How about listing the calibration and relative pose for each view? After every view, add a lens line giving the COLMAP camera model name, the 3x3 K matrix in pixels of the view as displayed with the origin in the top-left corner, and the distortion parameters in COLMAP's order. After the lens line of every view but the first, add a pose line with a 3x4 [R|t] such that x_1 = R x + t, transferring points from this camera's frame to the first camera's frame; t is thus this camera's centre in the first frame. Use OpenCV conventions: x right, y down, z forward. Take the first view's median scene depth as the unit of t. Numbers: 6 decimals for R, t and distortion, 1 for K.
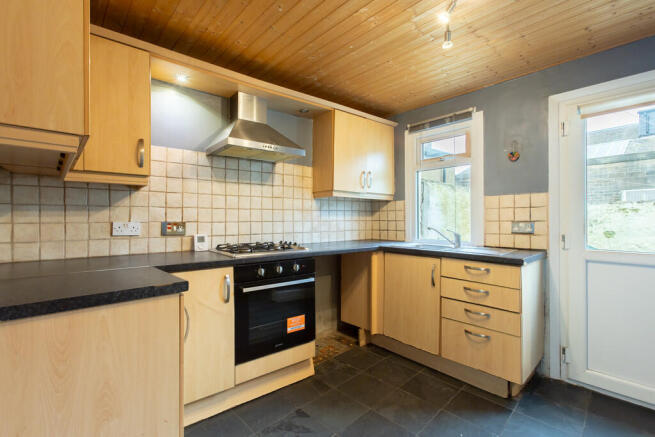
lens RADIAL K [[294.6, 0, 327.8], [0, 294.6, 220.6], [0, 0, 1]] dist [-0.010385, 0.005896]
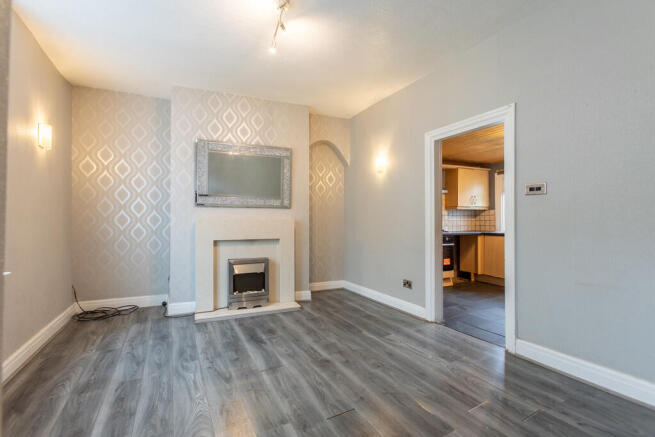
lens RADIAL K [[294.6, 0, 328.8], [0, 294.6, 219.8], [0, 0, 1]] dist [-0.010385, 0.005896]
pose [[0.966220, -0.002674, -0.257706, -0.299193], [-0.000642, 0.999918, -0.012783, 0.020695], [0.257719, 0.012517, 0.966139, -1.158320]]
